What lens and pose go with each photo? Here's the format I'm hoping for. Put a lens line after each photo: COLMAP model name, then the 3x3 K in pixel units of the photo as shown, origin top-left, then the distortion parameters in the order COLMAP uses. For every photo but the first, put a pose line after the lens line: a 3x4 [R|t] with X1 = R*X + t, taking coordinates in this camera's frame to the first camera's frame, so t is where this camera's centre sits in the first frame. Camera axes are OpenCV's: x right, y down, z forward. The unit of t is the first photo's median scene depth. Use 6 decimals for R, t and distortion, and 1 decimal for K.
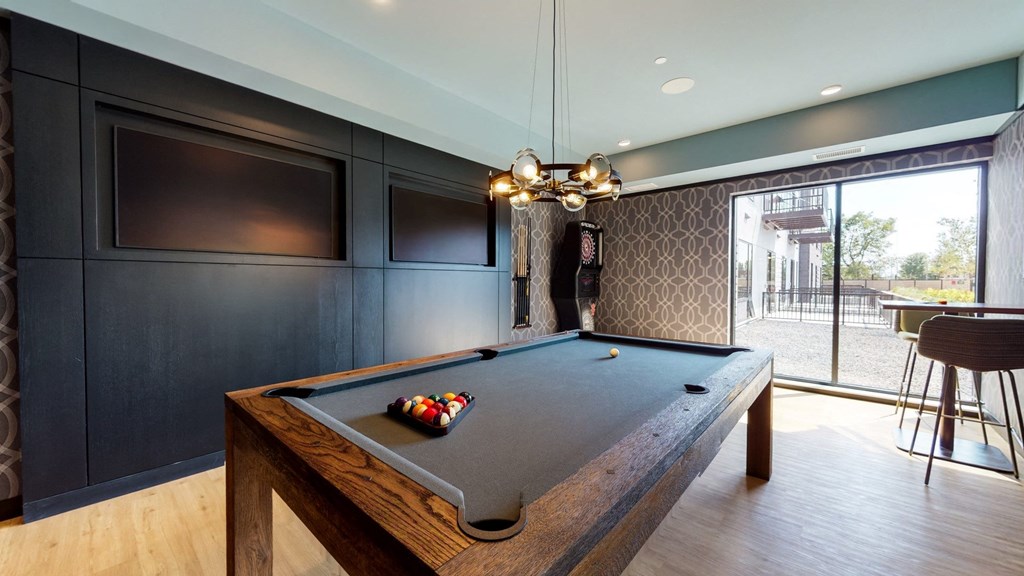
lens RADIAL K [[375.4, 0, 508.4], [0, 375.4, 285.3], [0, 0, 1]] dist [0.001555, 0.000080]
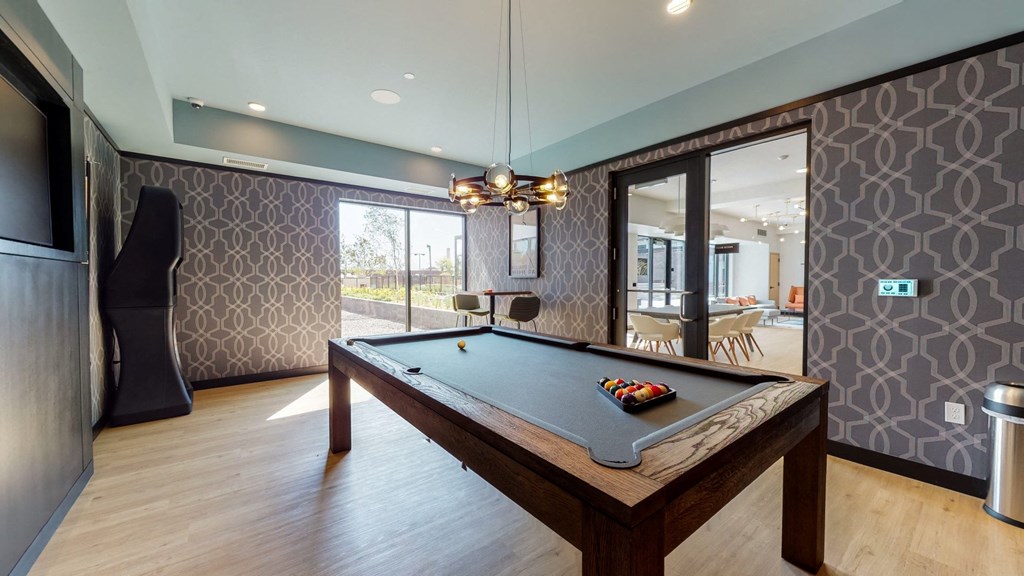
lens RADIAL K [[375.4, 0, 509.9], [0, 375.4, 288.2], [0, 0, 1]] dist [0.001555, 0.000080]
pose [[0.172703, -0.025241, 0.984650, -0.390954], [0.015889, 0.999613, 0.022838, -0.002998], [-0.984846, 0.011701, 0.173037, 0.333176]]
